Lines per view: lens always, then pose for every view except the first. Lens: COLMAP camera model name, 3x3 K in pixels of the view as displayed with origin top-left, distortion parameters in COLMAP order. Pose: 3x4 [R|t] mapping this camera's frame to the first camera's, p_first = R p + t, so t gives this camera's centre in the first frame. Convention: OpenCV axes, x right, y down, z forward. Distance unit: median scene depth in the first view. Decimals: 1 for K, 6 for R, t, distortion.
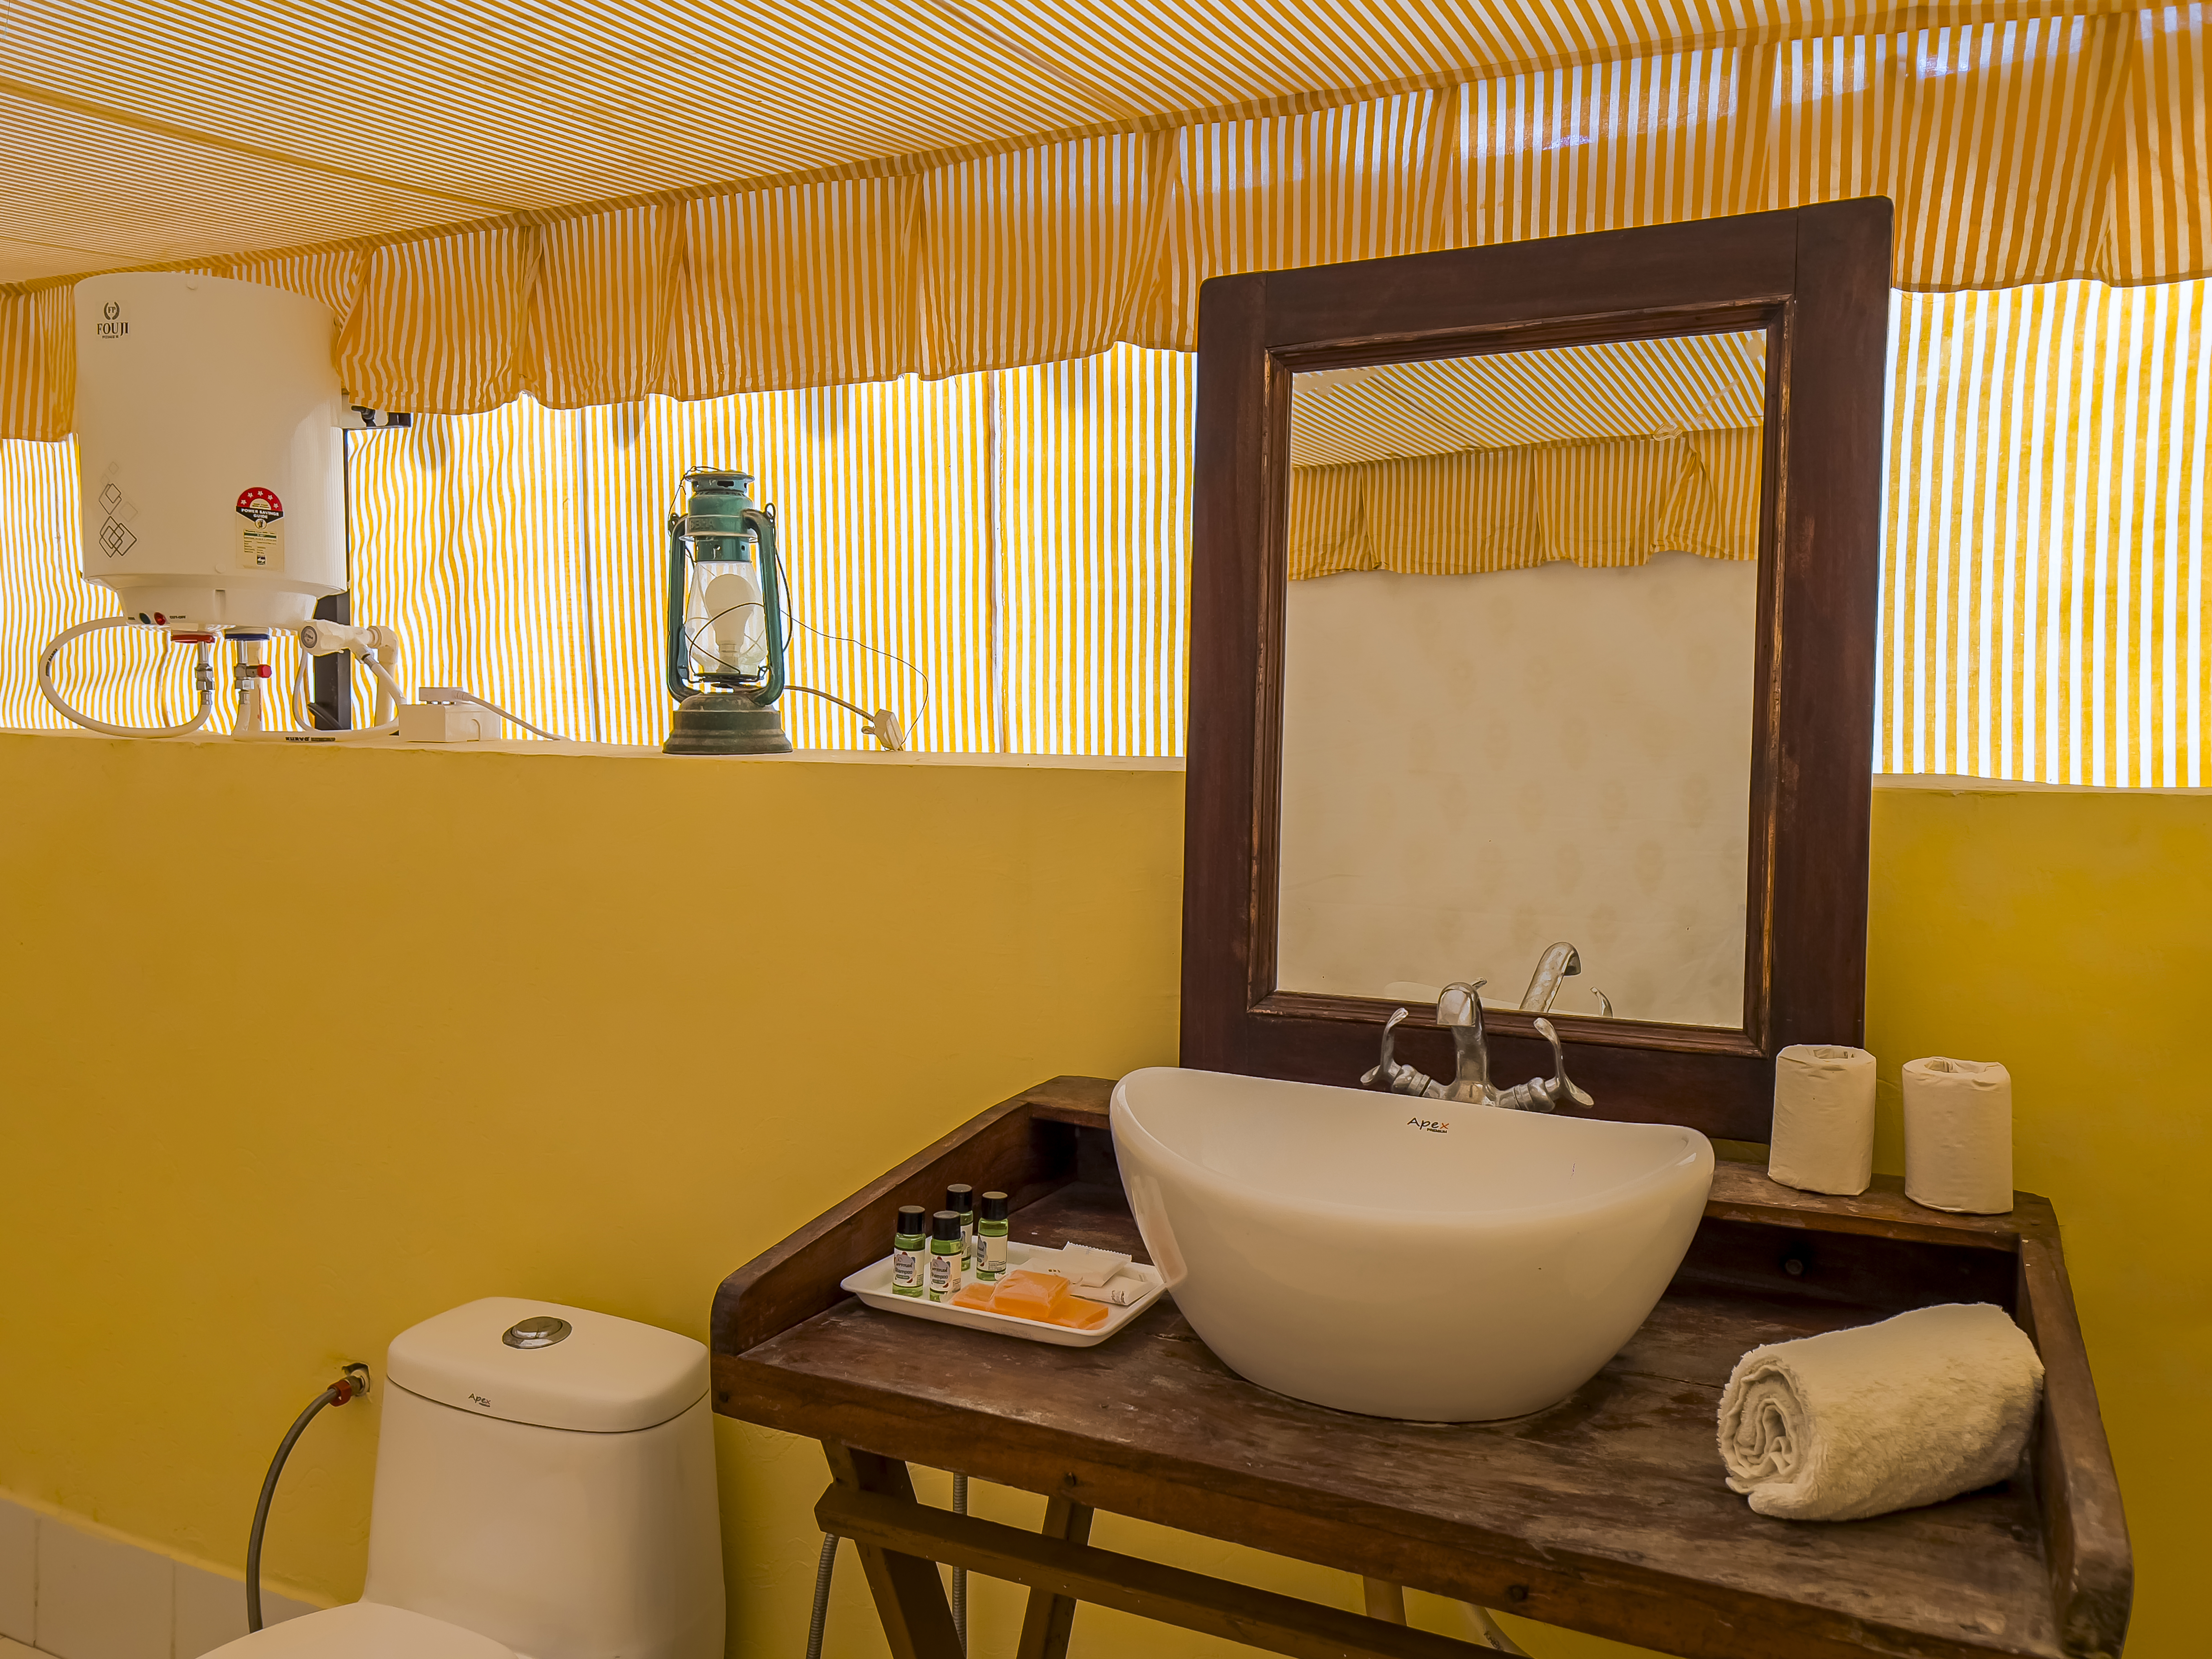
lens RADIAL K [[1681.3, 0, 1098.6], [0, 1681.3, 834.4], [0, 0, 1]] dist [0.045837, -0.058613]
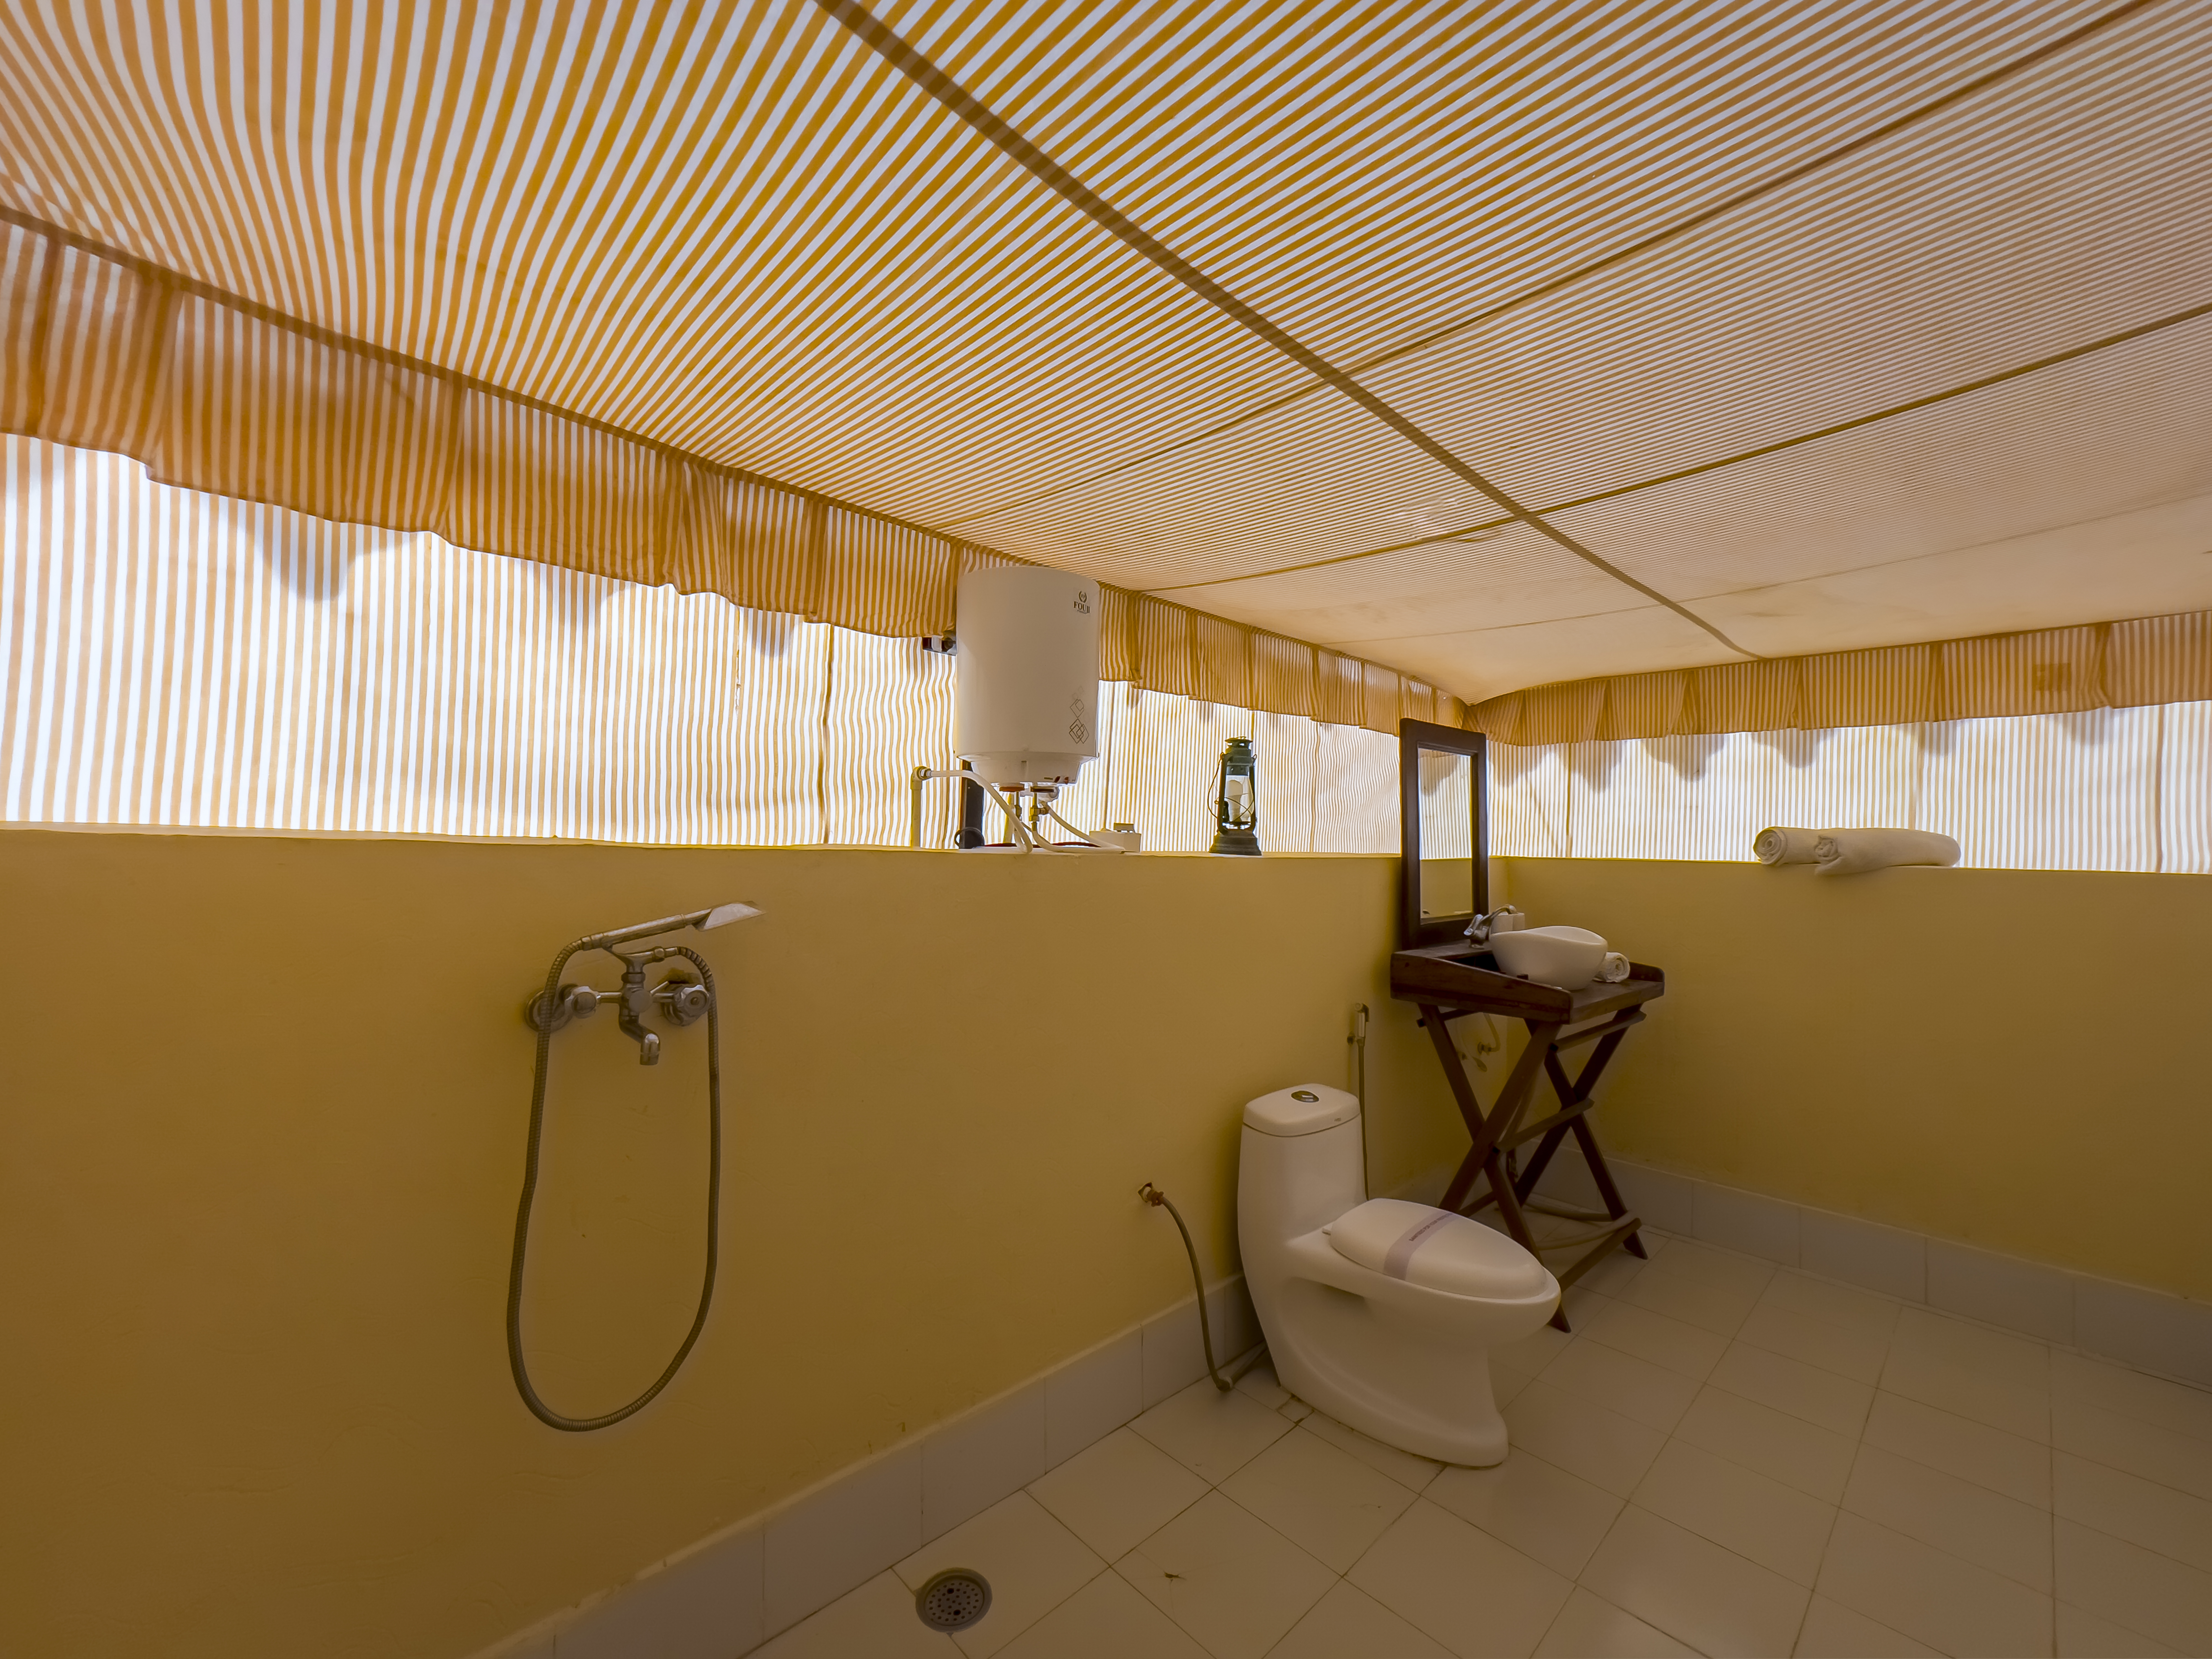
lens RADIAL K [[890.5, 0, 1101.5], [0, 890.5, 826.4], [0, 0, 1]] dist [-0.006844, 0.000663]
pose [[0.369407, 0.006078, 0.929248, -2.038627], [0.041212, 0.998888, -0.022916, -0.092587], [-0.928353, 0.046761, 0.368745, 0.986595]]
